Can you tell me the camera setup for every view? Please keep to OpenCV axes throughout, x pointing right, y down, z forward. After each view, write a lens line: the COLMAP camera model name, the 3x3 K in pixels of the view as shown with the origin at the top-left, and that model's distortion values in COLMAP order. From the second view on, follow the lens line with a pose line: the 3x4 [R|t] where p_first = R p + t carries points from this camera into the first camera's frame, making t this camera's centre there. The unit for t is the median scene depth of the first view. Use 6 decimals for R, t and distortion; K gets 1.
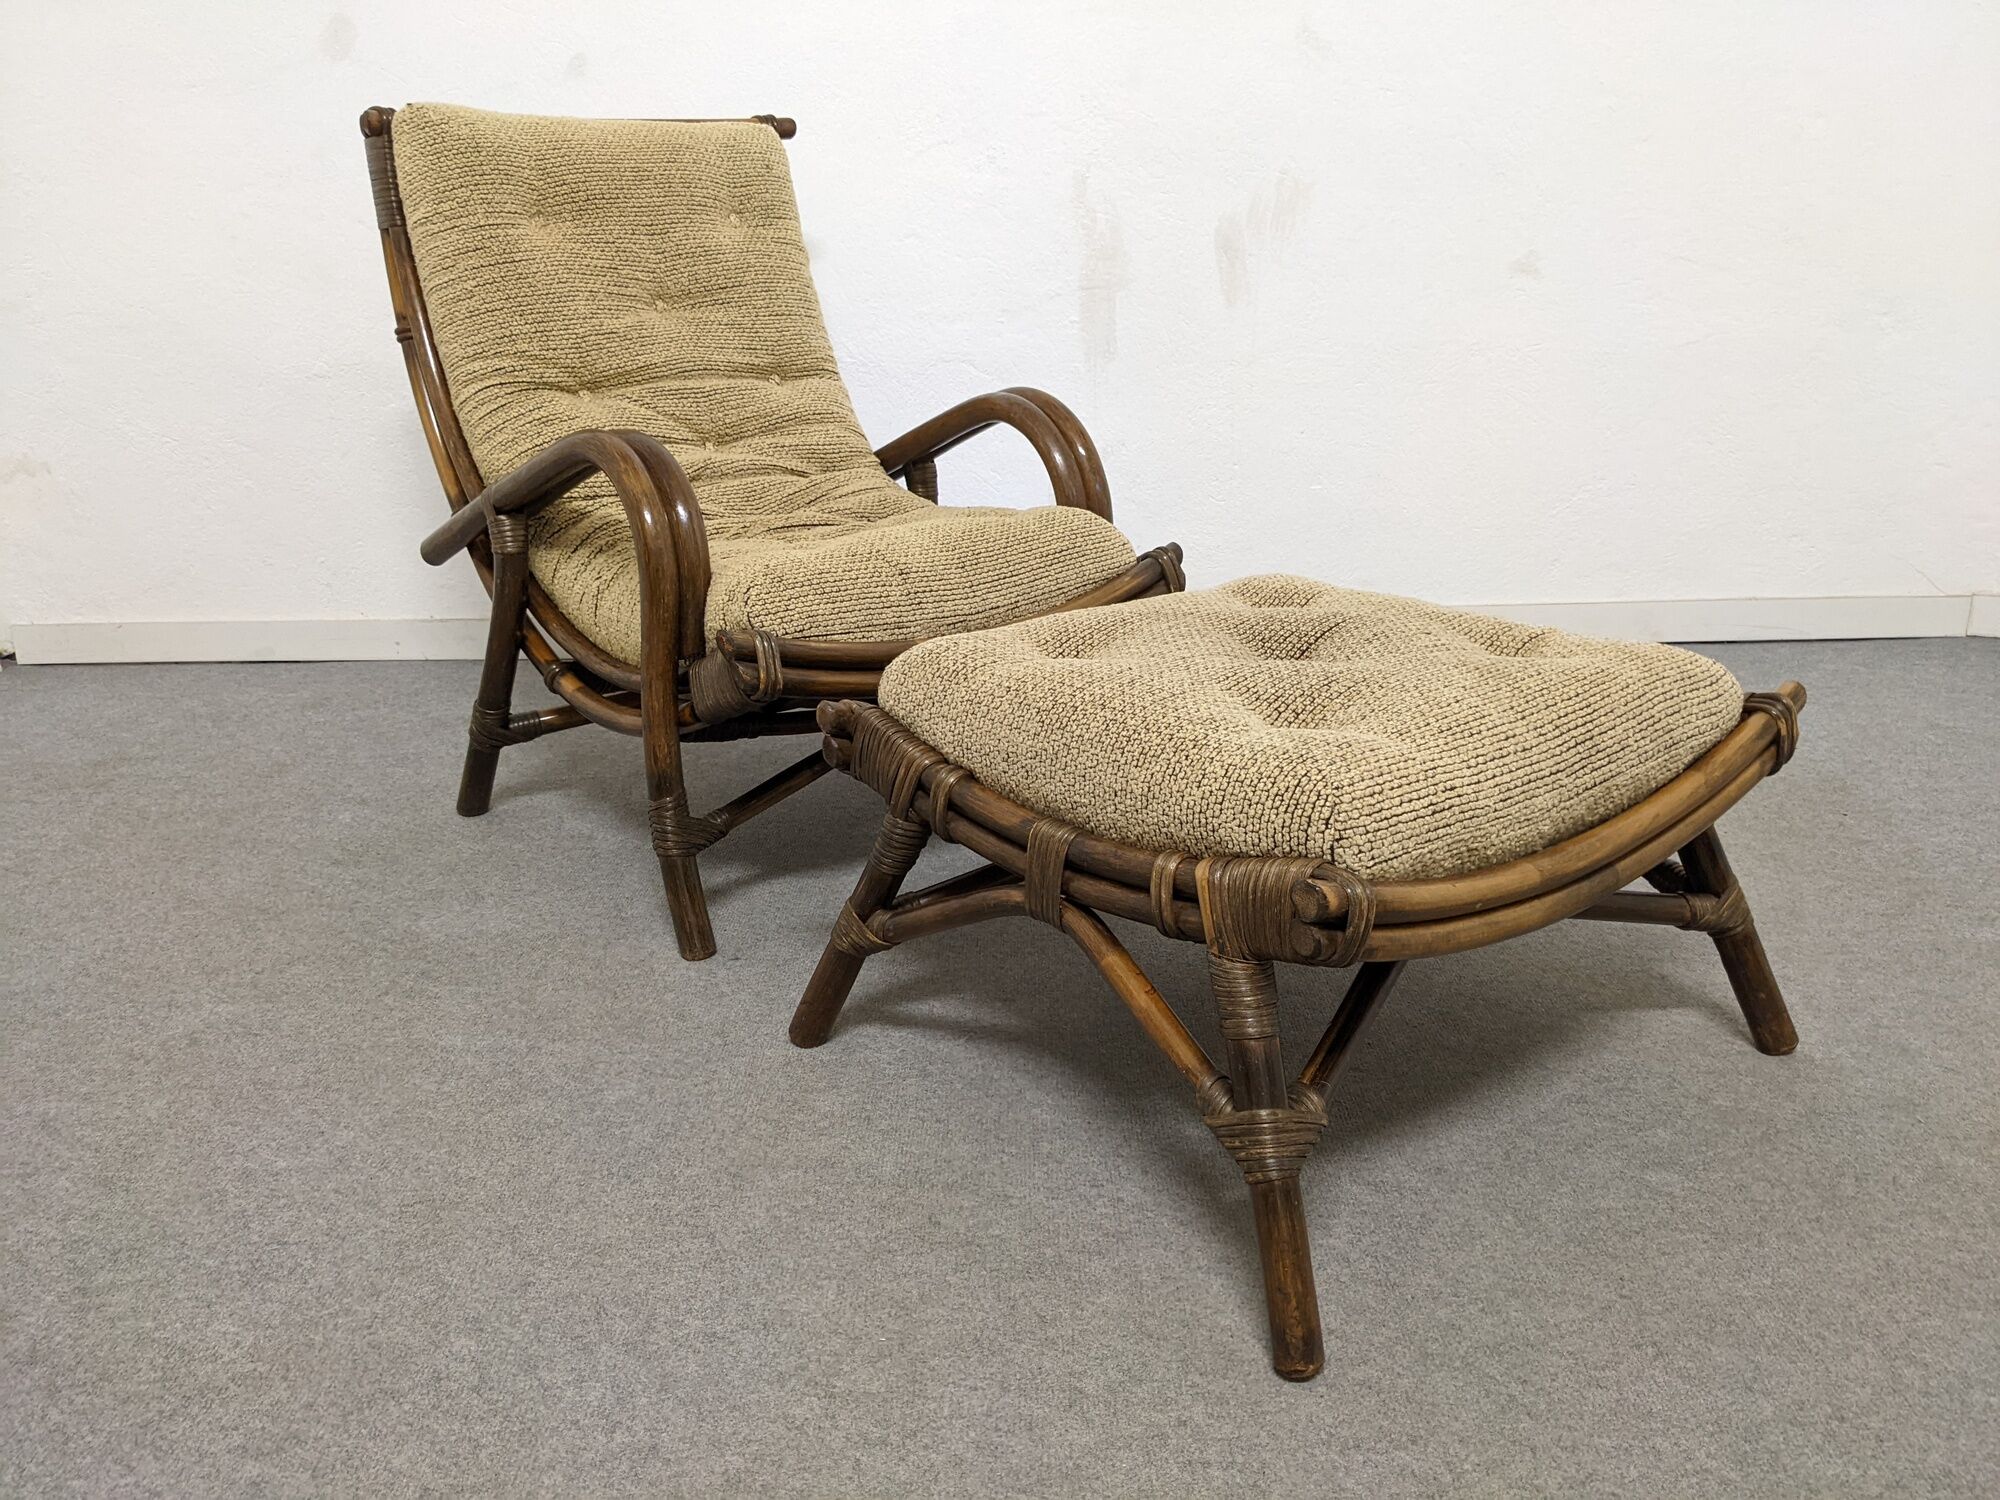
lens RADIAL K [[1718.2, 0, 1003.5], [0, 1718.2, 786.2], [0, 0, 1]] dist [0.044205, -0.108636]
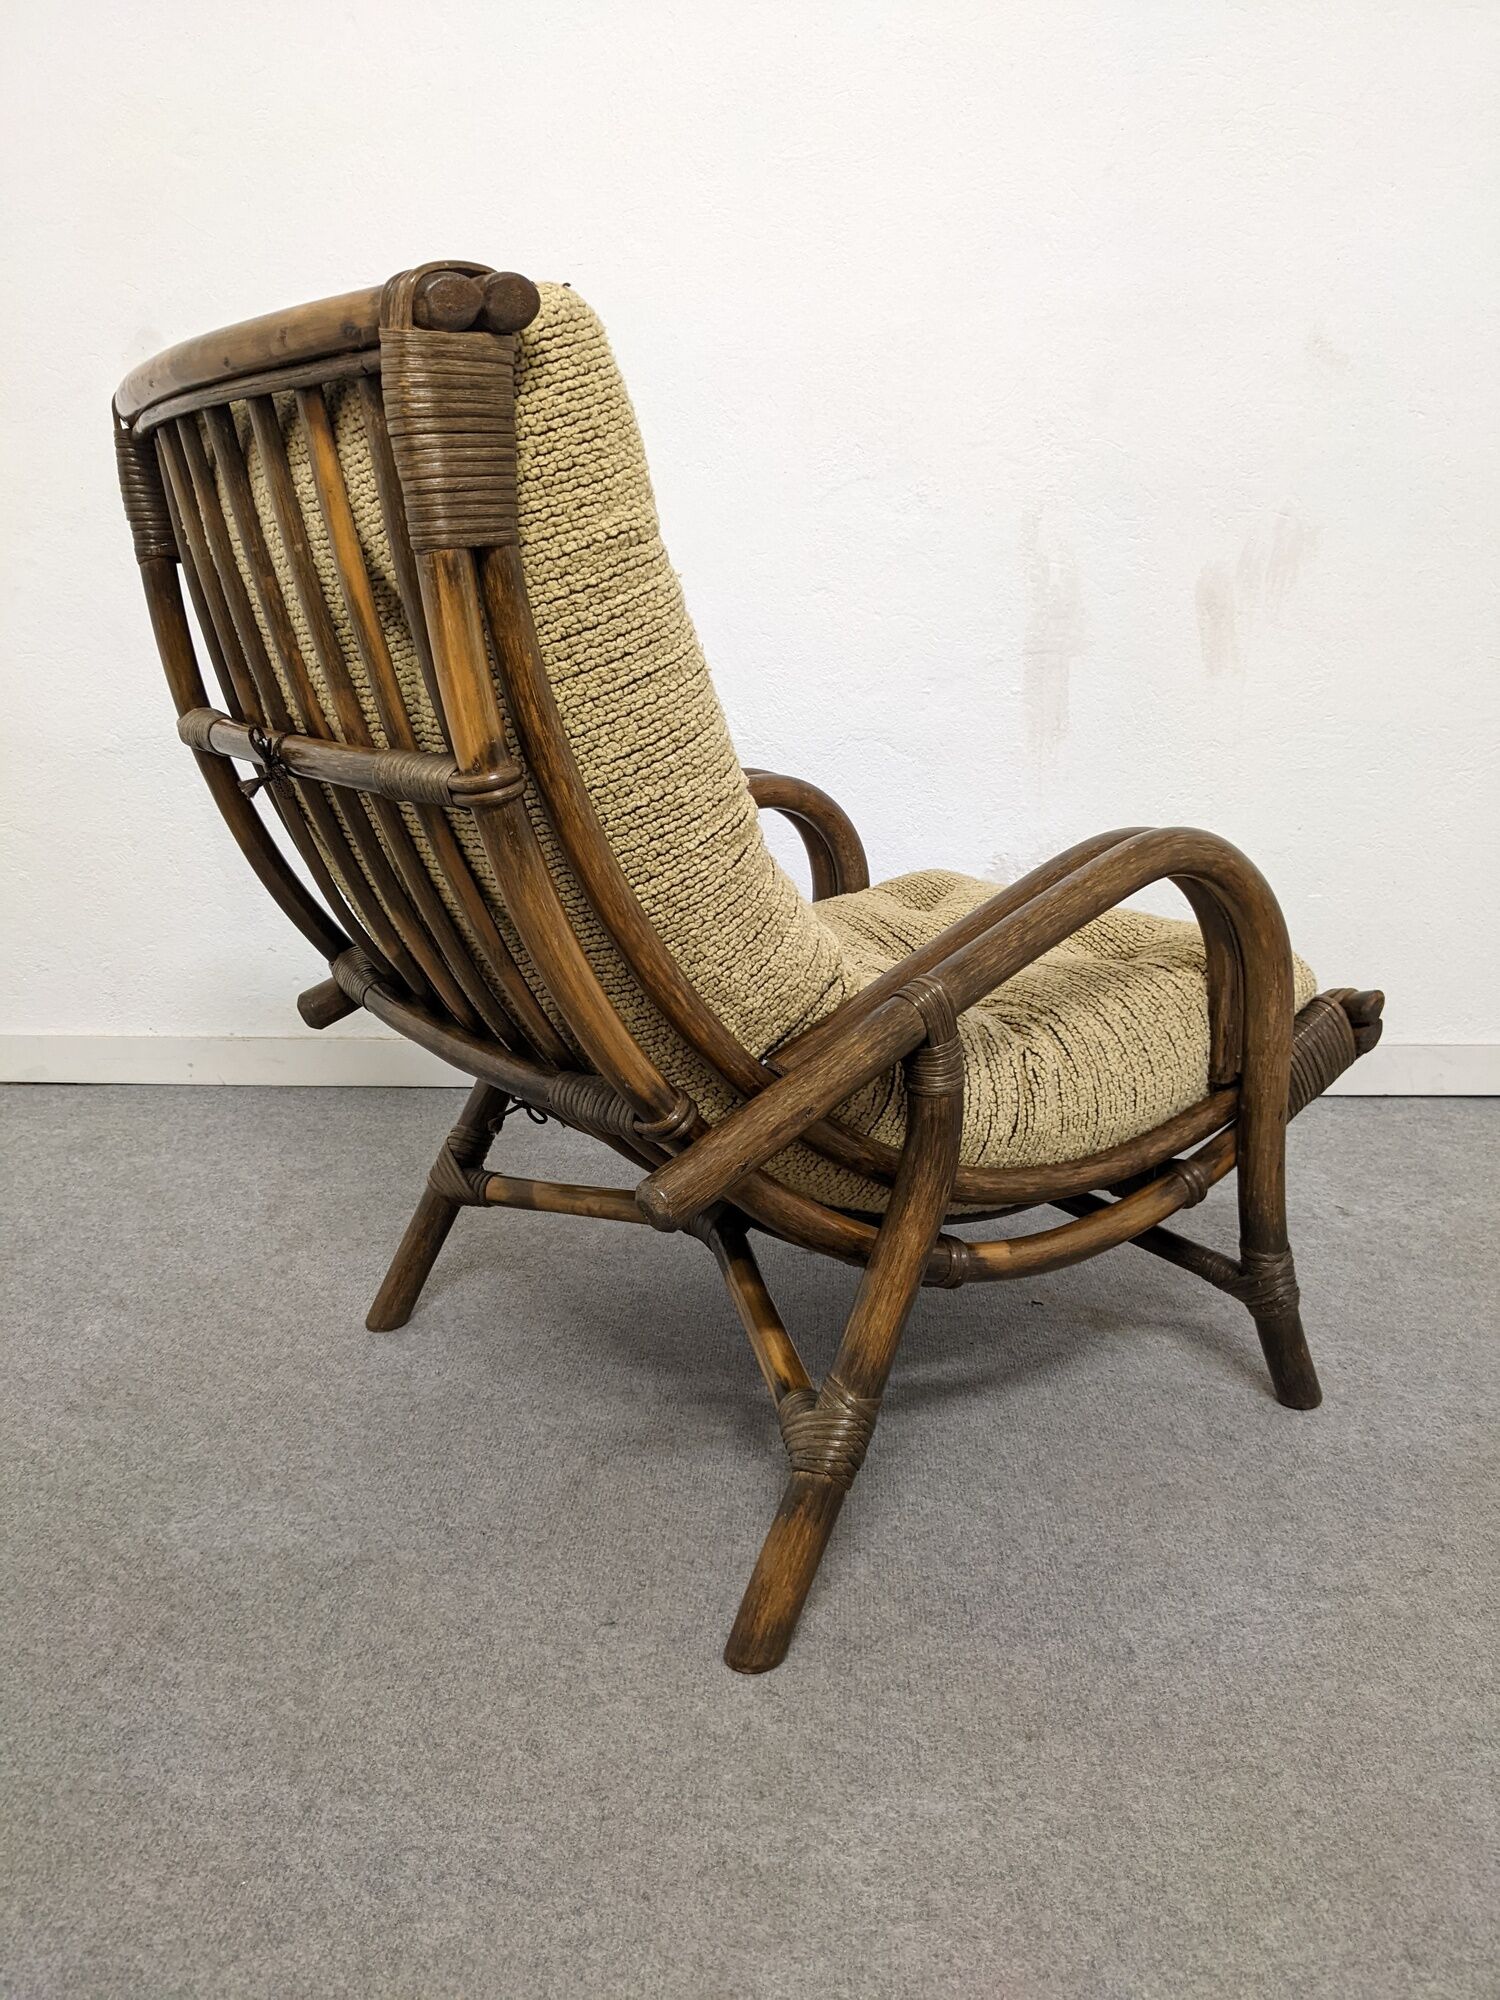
lens RADIAL K [[1629.9, 0, 721.1], [0, 1629.9, 991.8], [0, 0, 1]] dist [0.043358, -0.078939]
pose [[0.998544, 0.015162, -0.051769, -0.065755], [-0.018725, 0.997437, -0.069053, -0.083998], [0.050589, 0.069922, 0.996269, 0.269454]]
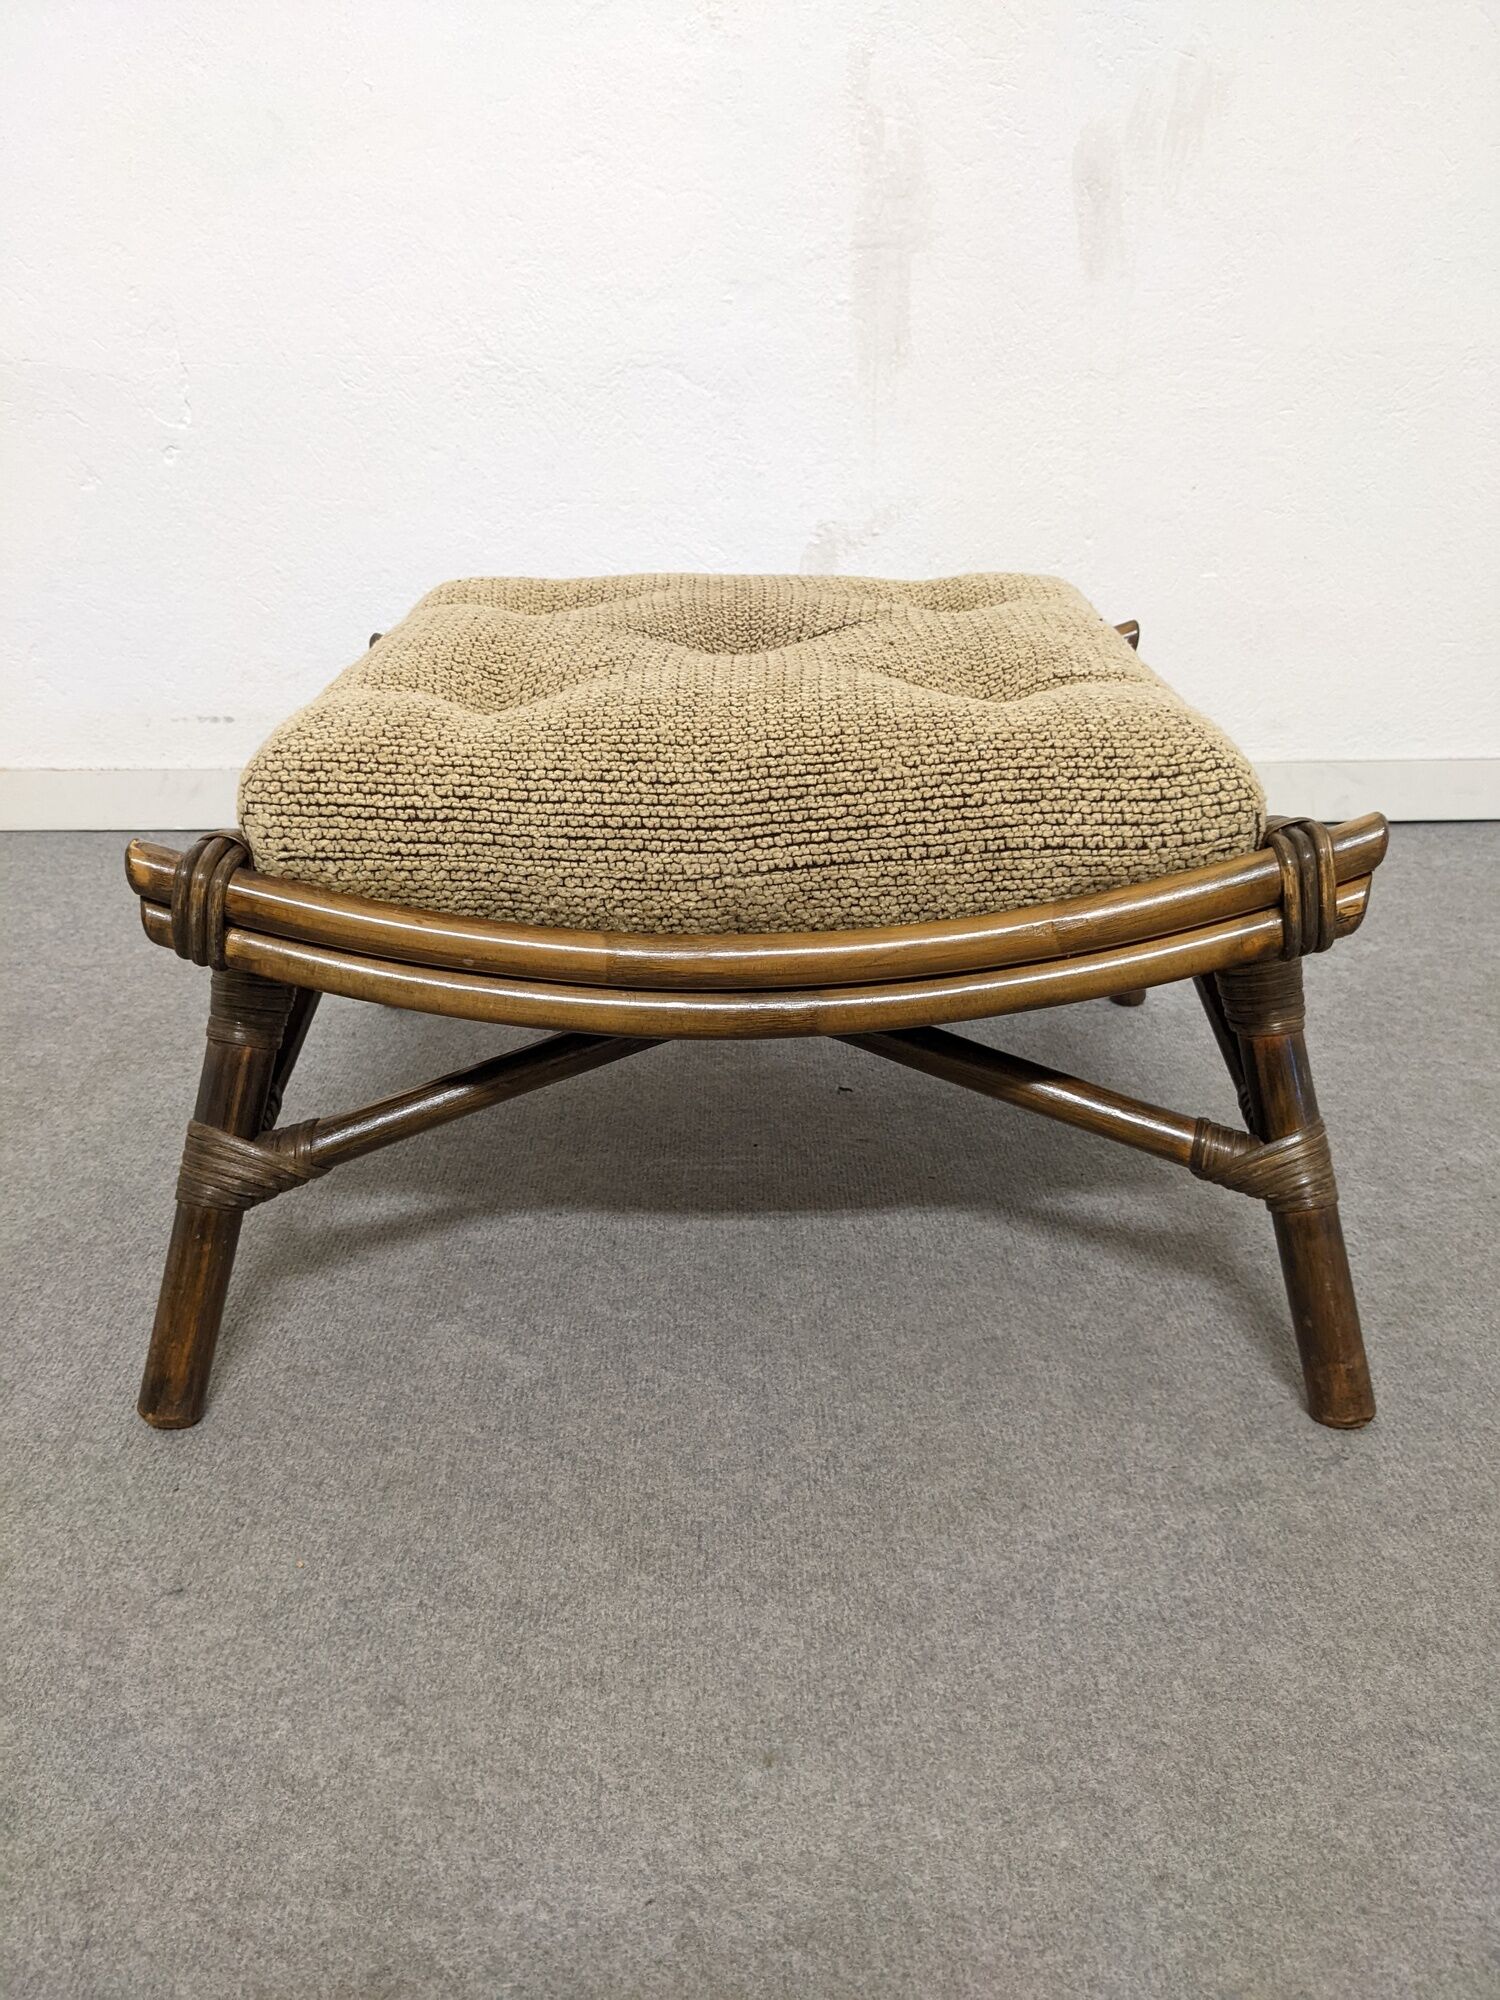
lens RADIAL K [[1573.9, 0, 739.4], [0, 1573.9, 1007.0], [0, 0, 1]] dist [0.039825, -0.073103]
pose [[0.999724, 0.001776, 0.023440, -0.011789], [-0.003871, 0.995966, 0.089644, -0.075805], [-0.023187, -0.089710, 0.995698, 0.467959]]
